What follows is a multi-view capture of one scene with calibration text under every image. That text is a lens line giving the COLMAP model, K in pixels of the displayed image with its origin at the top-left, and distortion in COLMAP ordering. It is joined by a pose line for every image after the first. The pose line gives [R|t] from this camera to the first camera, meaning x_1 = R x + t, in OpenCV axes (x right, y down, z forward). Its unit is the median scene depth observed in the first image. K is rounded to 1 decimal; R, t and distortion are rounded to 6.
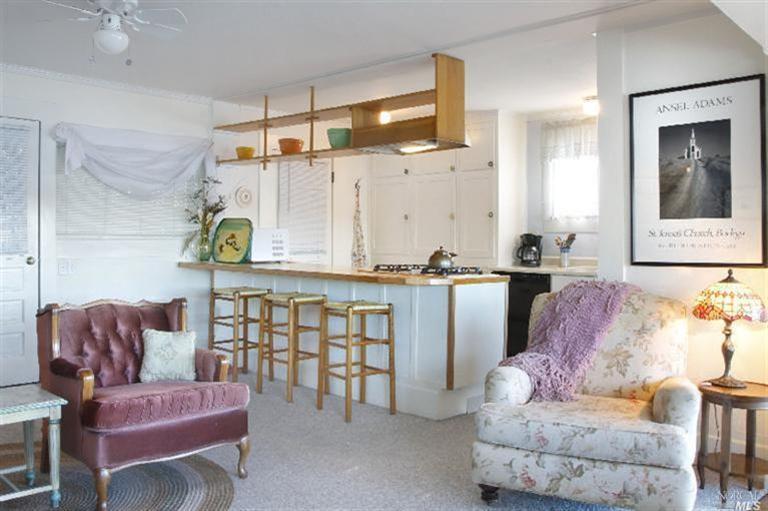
lens RADIAL K [[645.7, 0, 381.7], [0, 645.7, 253.7], [0, 0, 1]] dist [0.061006, -0.006486]
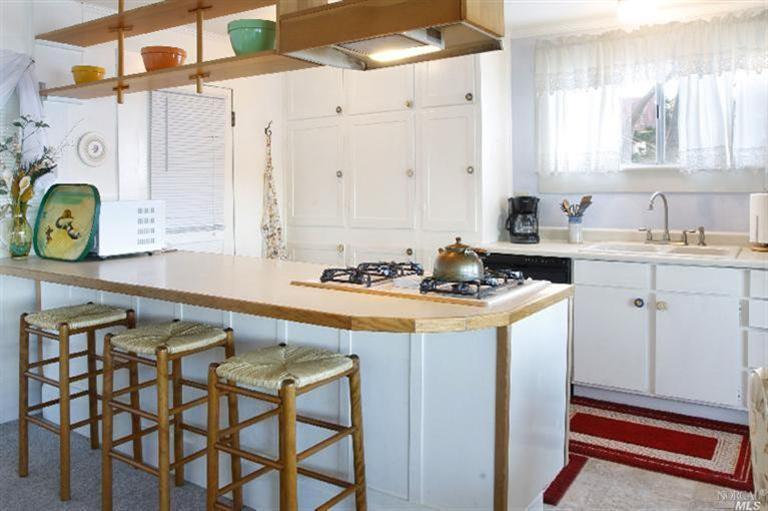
lens RADIAL K [[614.7, 0, 393.6], [0, 614.7, 182.0], [0, 0, 1]] dist [-0.048030, 0.000988]
pose [[0.981445, -0.021336, 0.190555, -0.039670], [0.027461, 0.999186, -0.029561, -0.031753], [-0.189769, 0.034245, 0.981231, 0.388990]]
